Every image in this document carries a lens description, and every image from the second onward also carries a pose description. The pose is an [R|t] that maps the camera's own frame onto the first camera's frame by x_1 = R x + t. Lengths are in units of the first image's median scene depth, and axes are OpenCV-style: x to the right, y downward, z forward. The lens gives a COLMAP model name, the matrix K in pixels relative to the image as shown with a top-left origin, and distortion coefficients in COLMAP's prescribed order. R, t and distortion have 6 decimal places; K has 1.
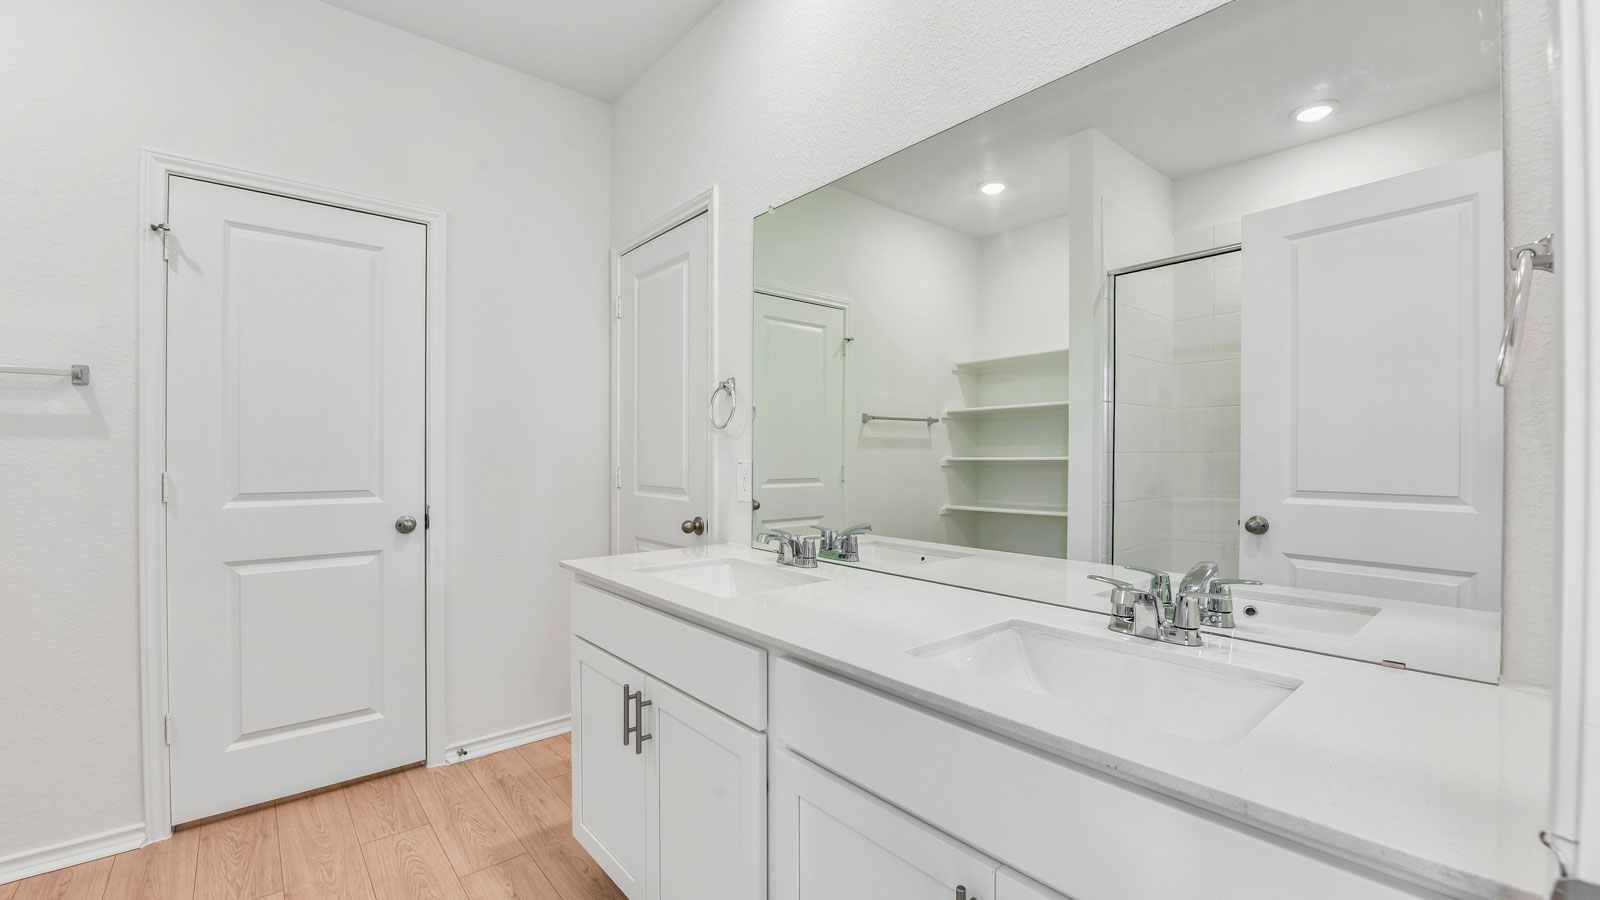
lens RADIAL K [[662.9, 0, 783.7], [0, 662.9, 456.8], [0, 0, 1]] dist [-0.015866, -0.001579]
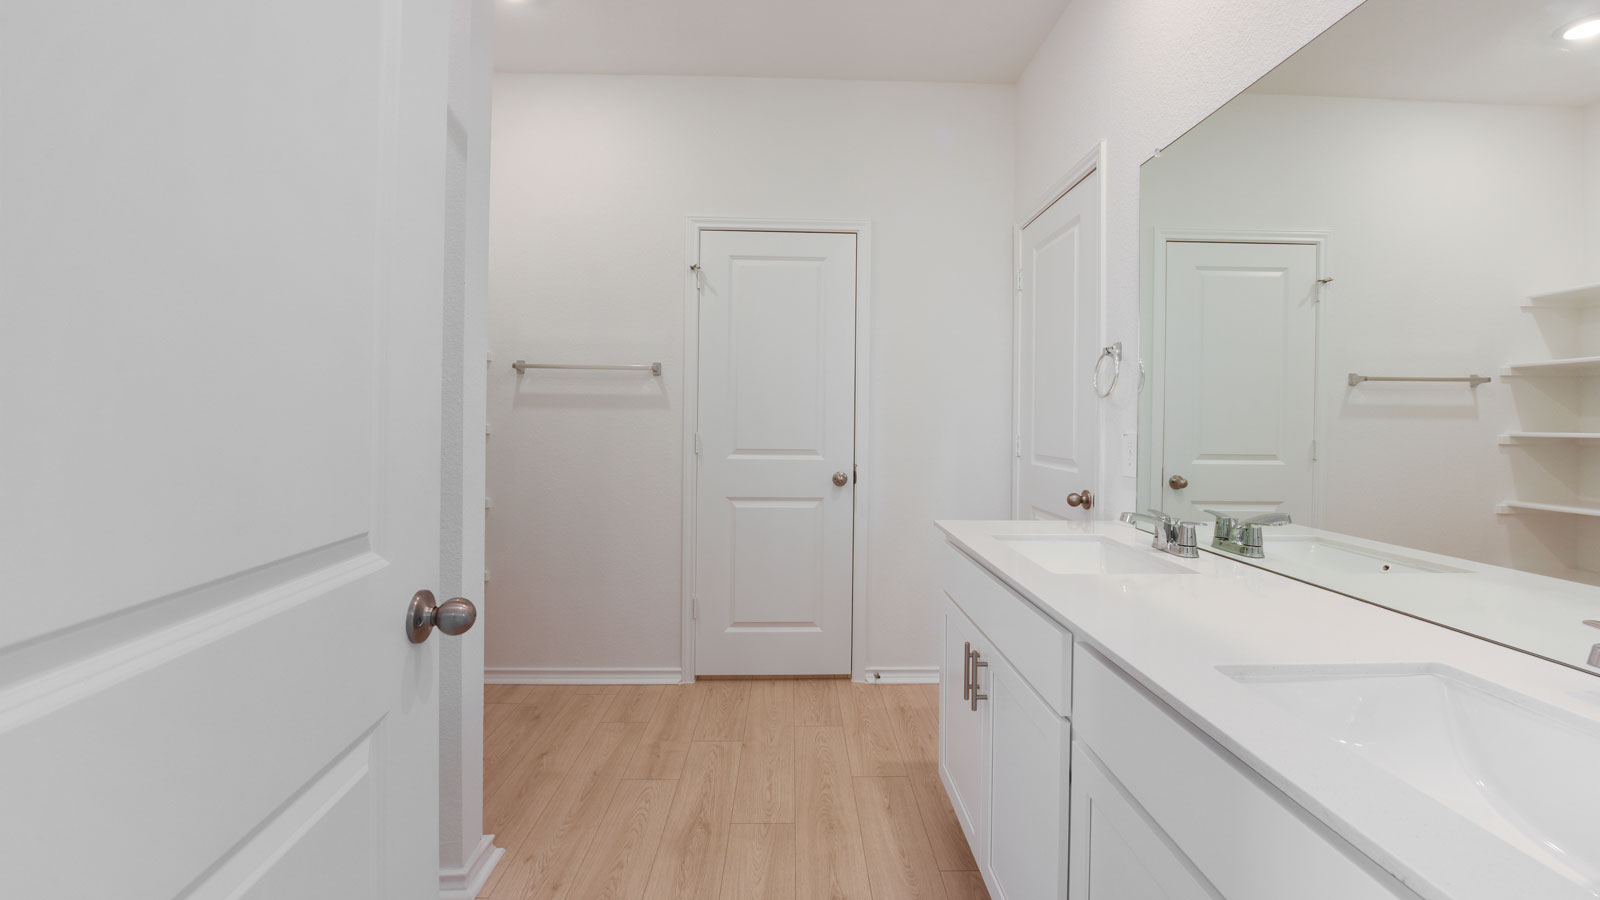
lens RADIAL K [[662.9, 0, 834.7], [0, 662.9, 416.9], [0, 0, 1]] dist [-0.015866, -0.001579]
pose [[0.774825, 0.004176, -0.632162, 0.201119], [-0.010994, 0.999916, -0.006869, -0.004439], [0.632080, 0.012273, 0.774806, 0.033093]]
